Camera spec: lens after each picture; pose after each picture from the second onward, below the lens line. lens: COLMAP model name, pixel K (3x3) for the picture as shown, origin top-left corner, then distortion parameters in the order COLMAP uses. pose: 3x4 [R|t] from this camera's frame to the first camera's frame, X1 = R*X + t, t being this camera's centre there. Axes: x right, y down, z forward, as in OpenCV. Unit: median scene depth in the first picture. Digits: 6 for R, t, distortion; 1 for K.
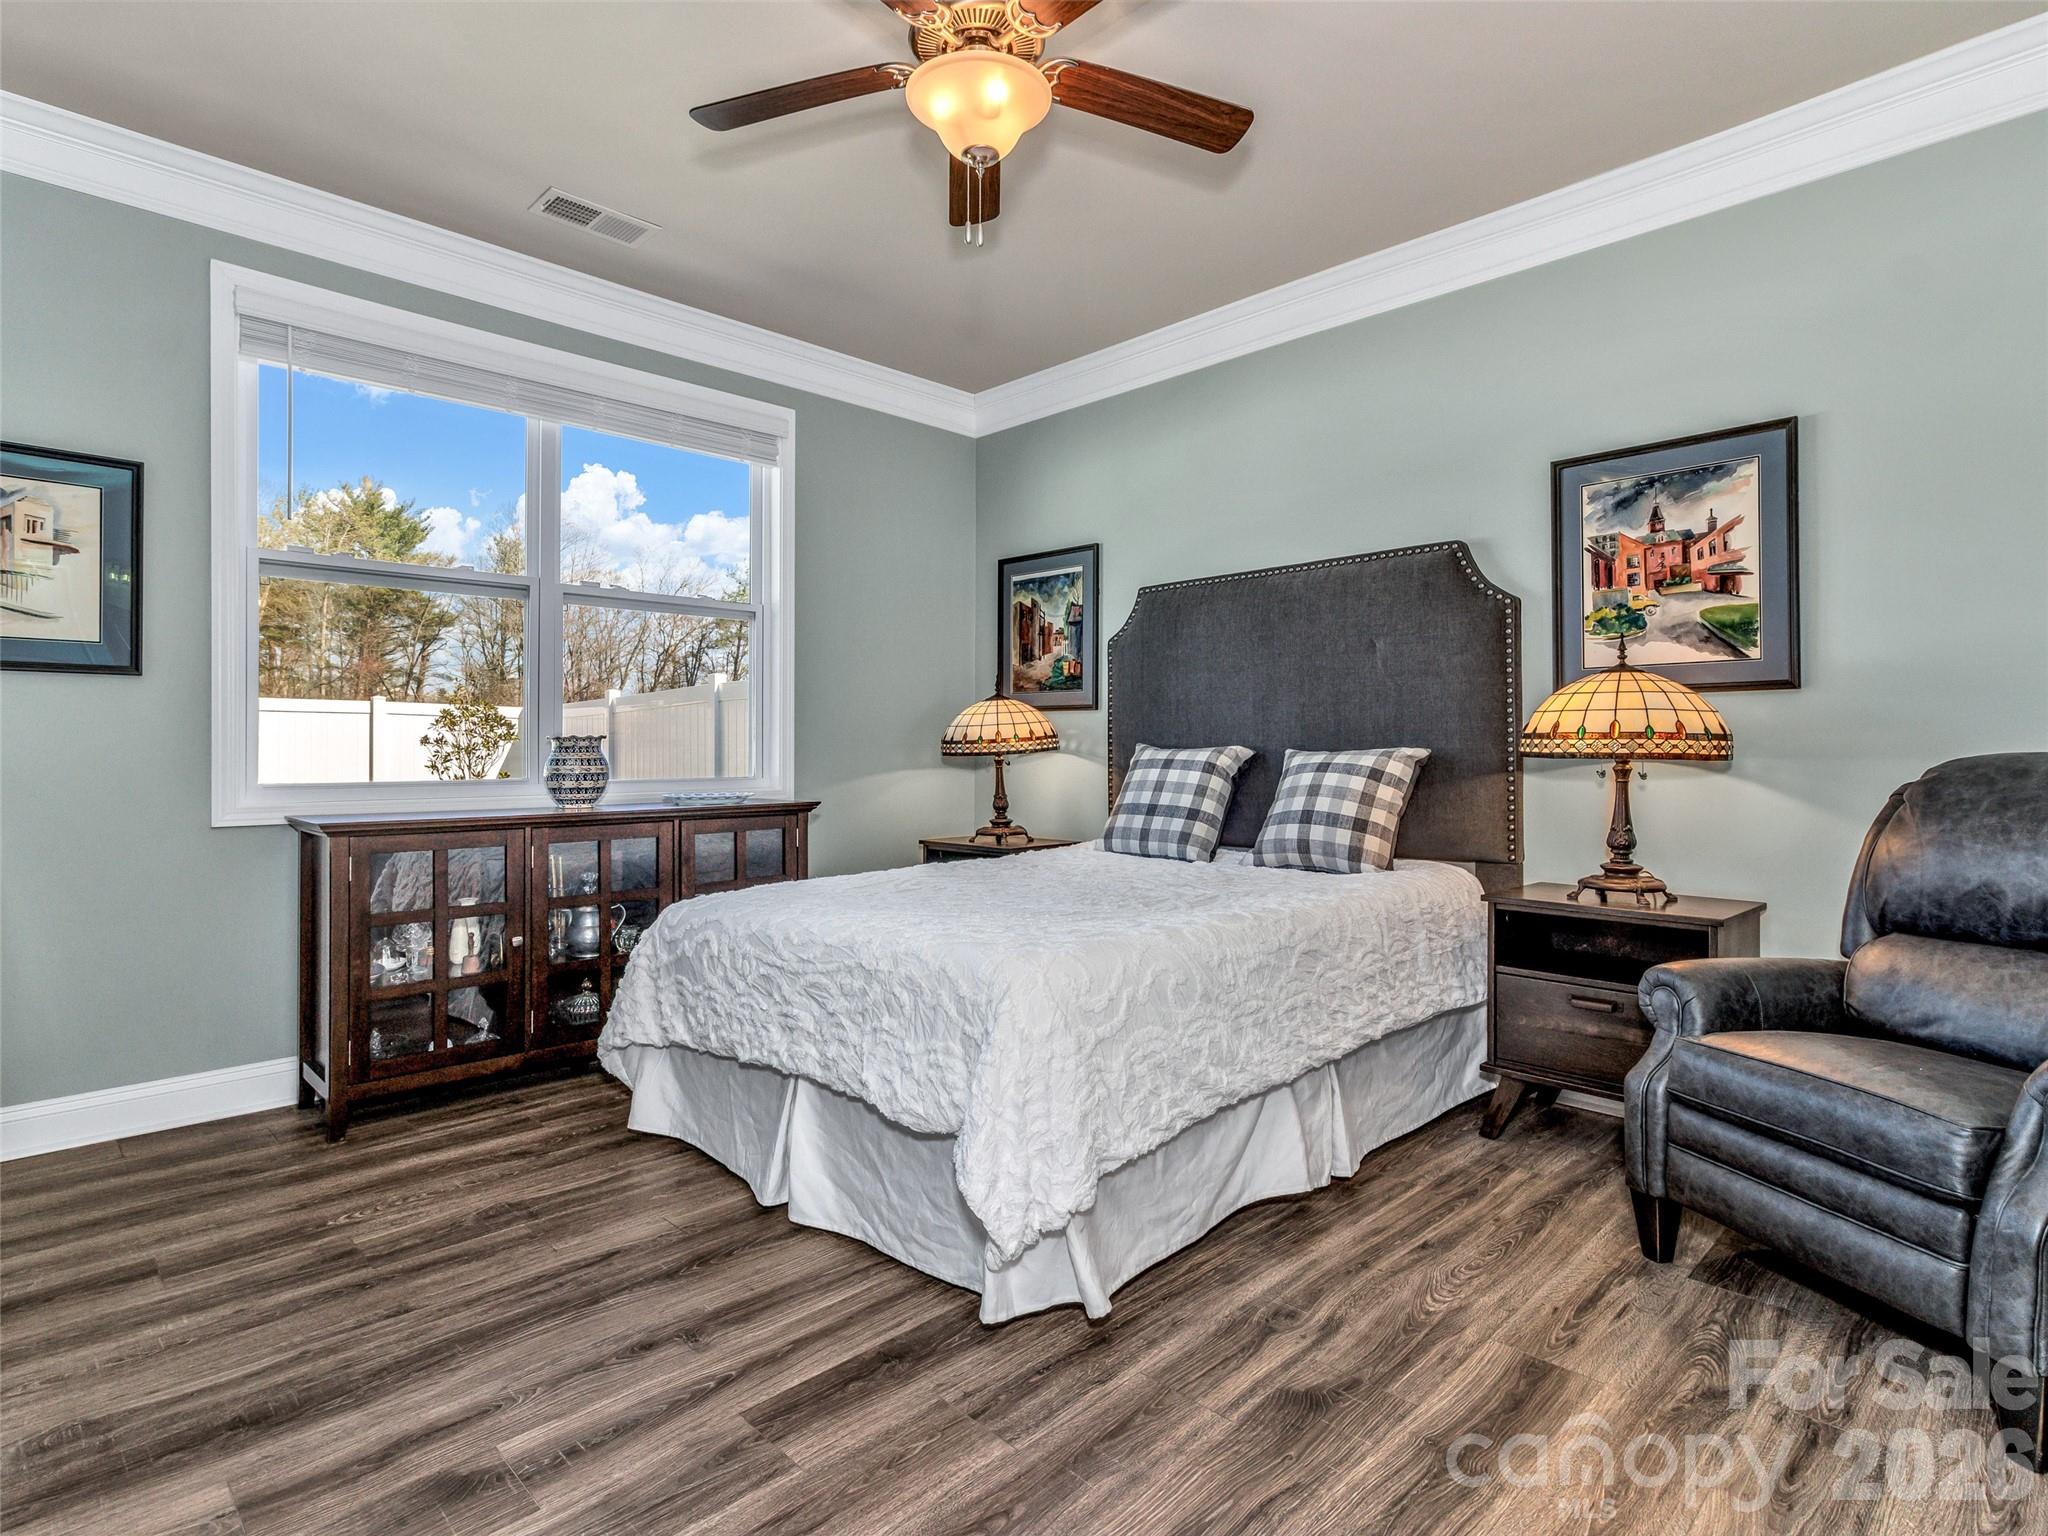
lens RADIAL K [[1056.4, 0, 1026.6], [0, 1056.4, 755.4], [0, 0, 1]] dist [-0.002270, 0.001763]
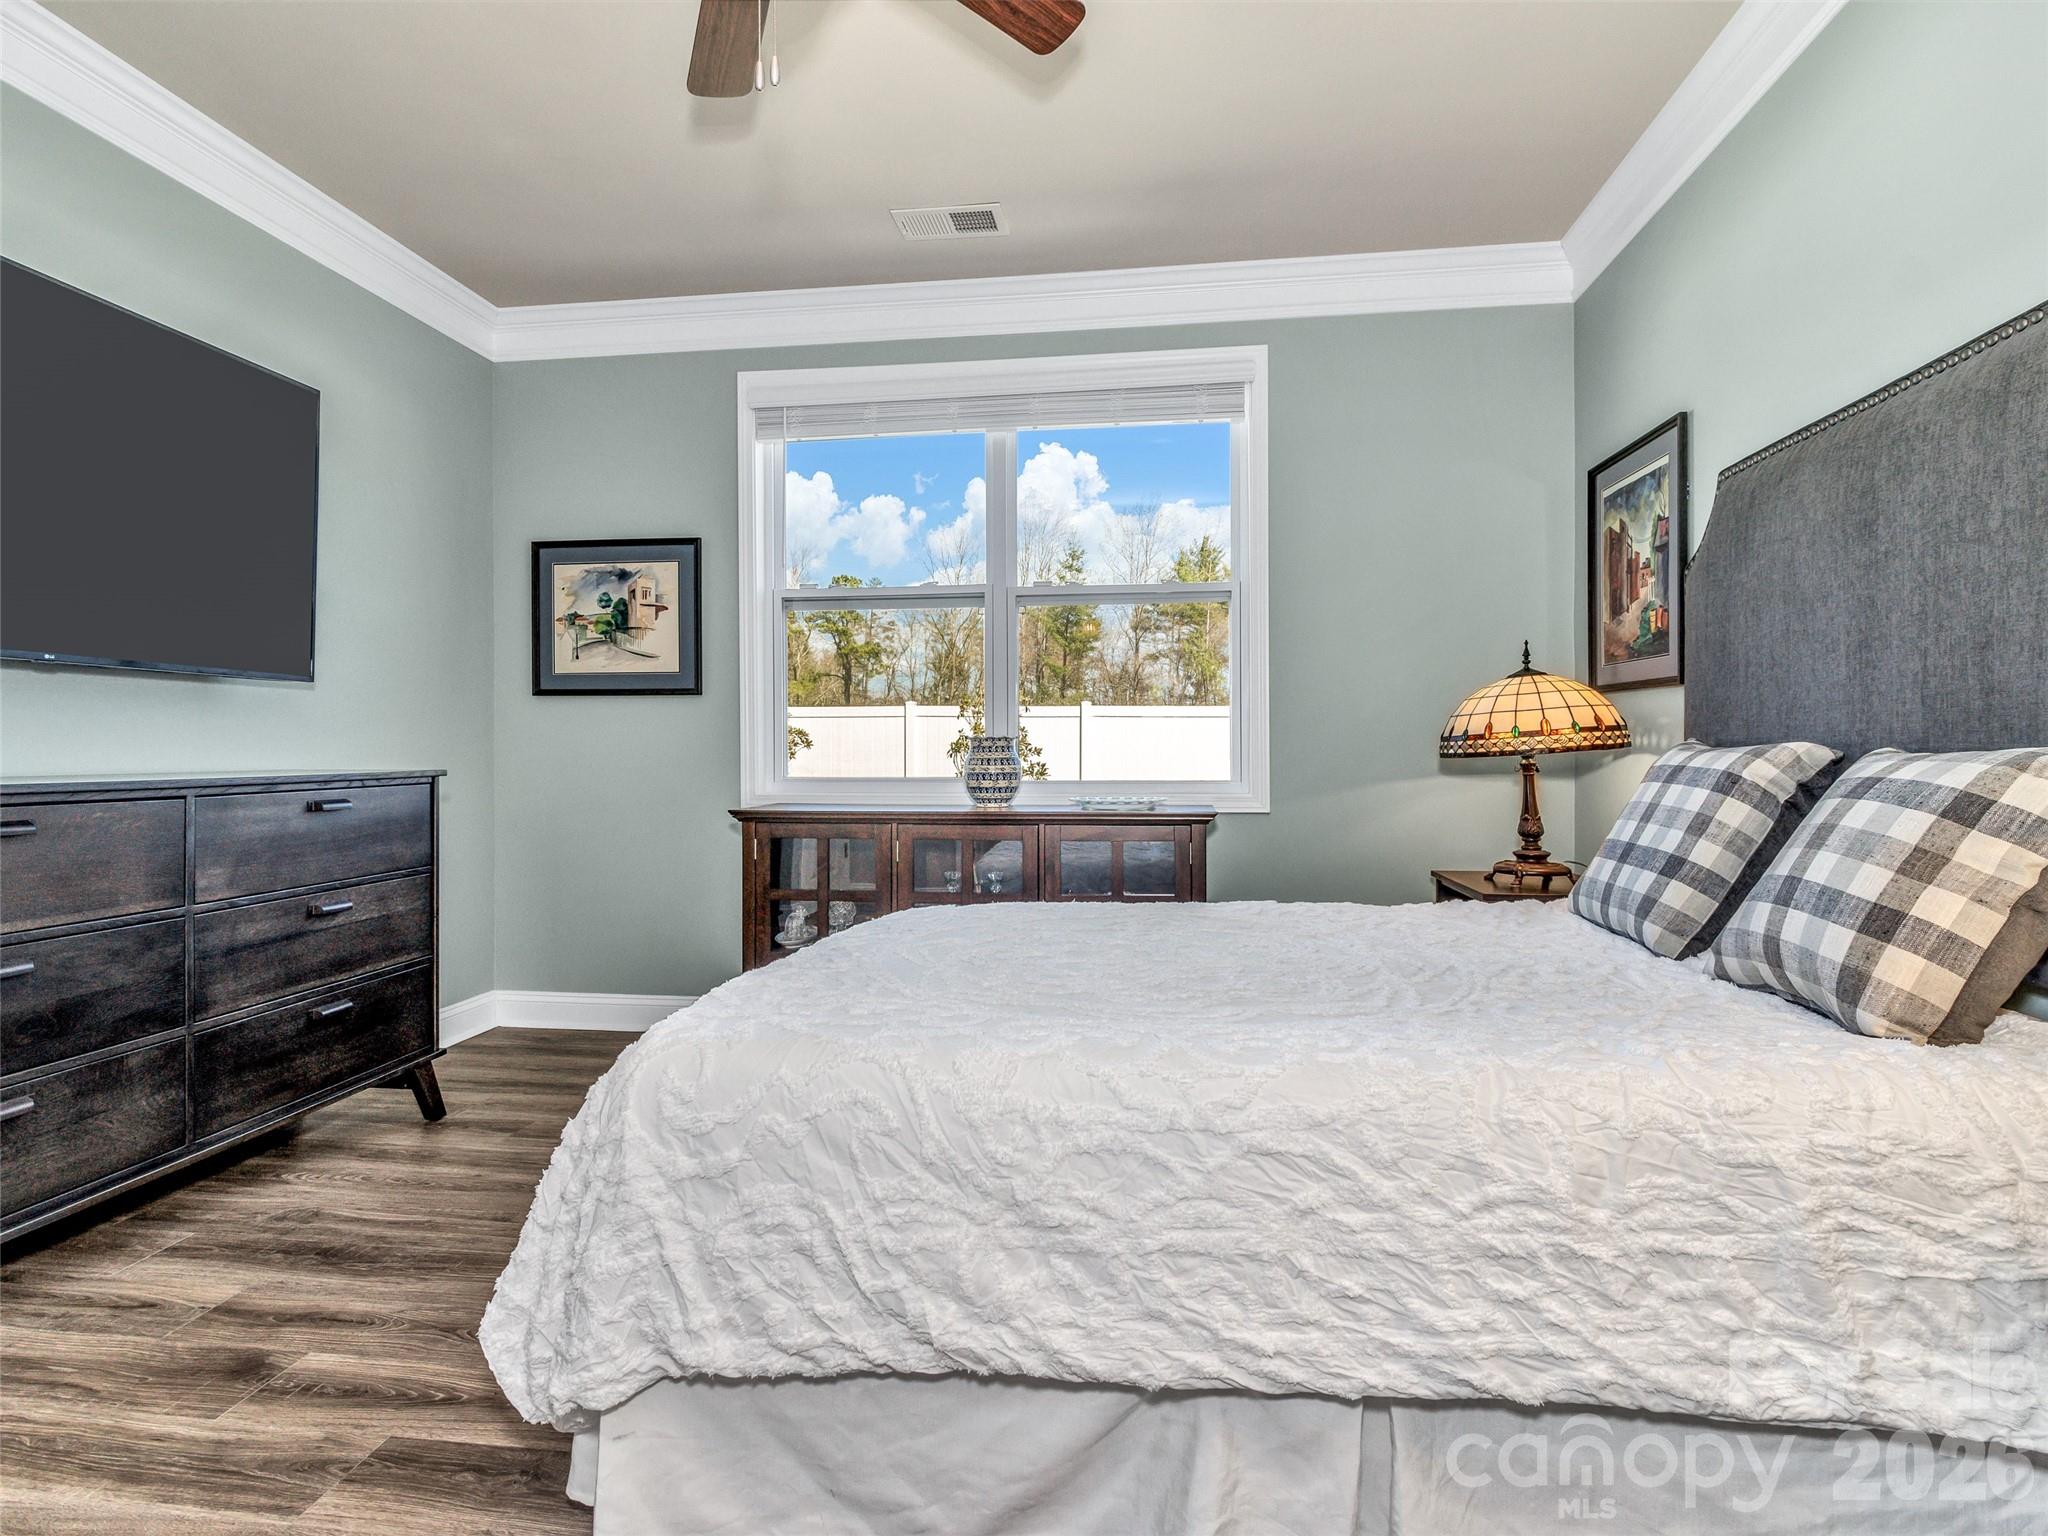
lens RADIAL K [[1056.4, 0, 1025.1], [0, 1056.4, 756.7], [0, 0, 1]] dist [-0.002270, 0.001763]
pose [[0.615827, 0.005271, -0.787864, 0.388529], [-0.002805, 0.999986, 0.004498, -0.003224], [0.787877, -0.000560, 0.615833, 0.395580]]
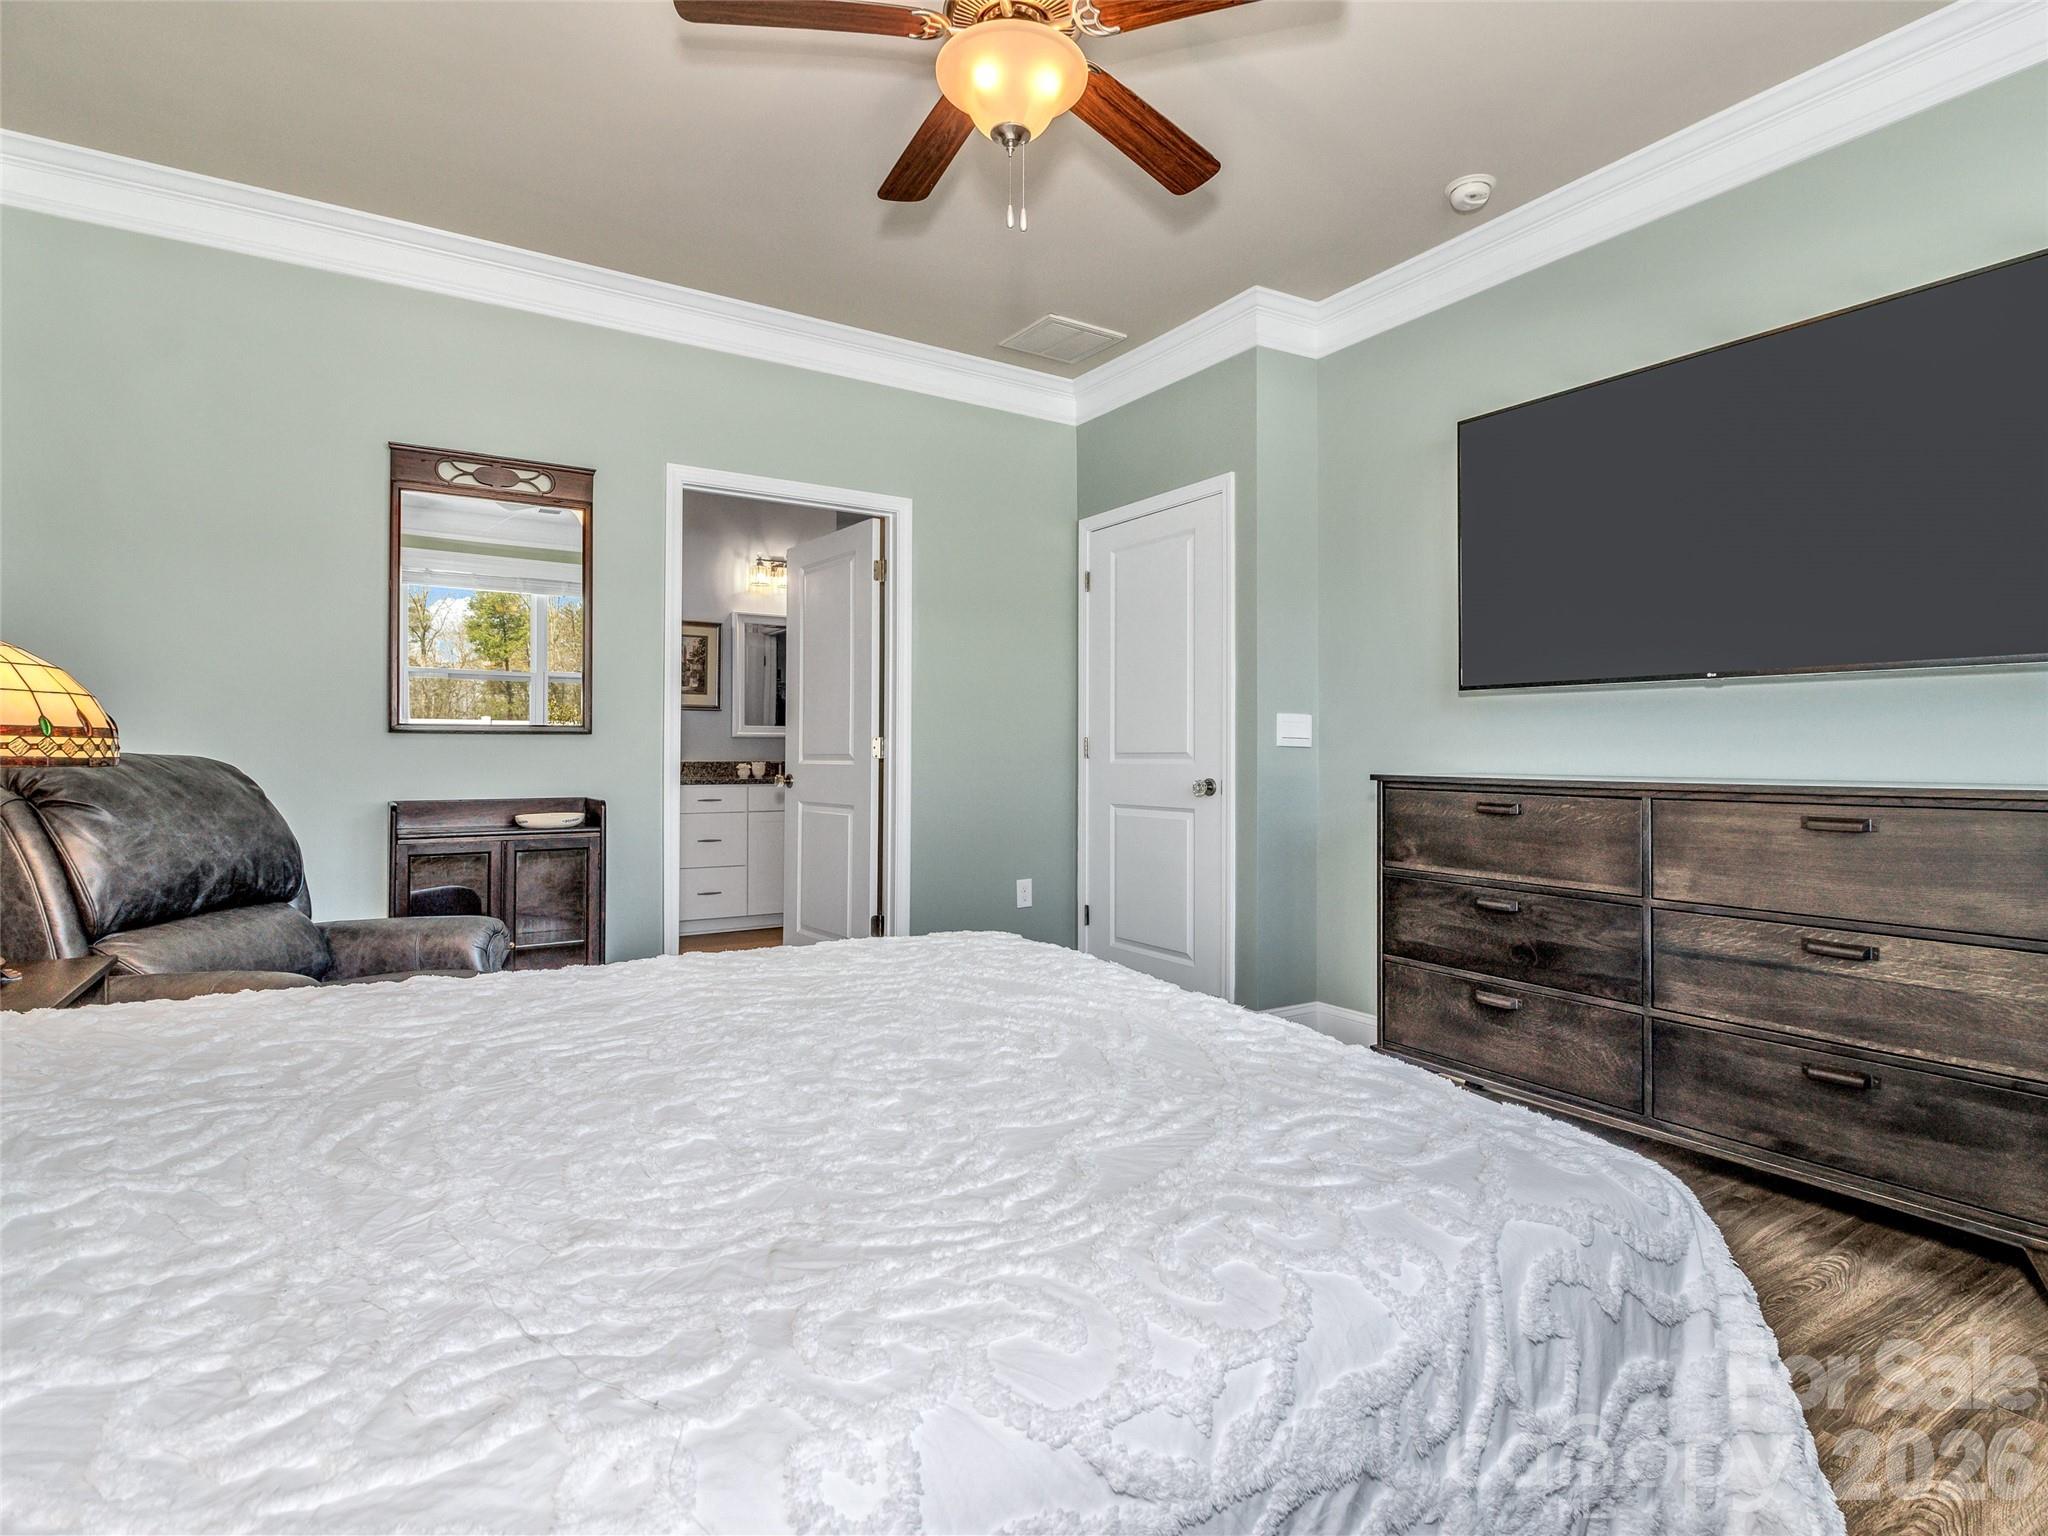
lens RADIAL K [[1056.4, 0, 1024.2], [0, 1056.4, 756.6], [0, 0, 1]] dist [-0.002270, 0.001763]
pose [[-0.977403, 0.000226, 0.211384, -0.531344], [0.002289, 0.999952, 0.009515, -0.014800], [-0.211372, 0.009784, -0.977357, 1.654740]]
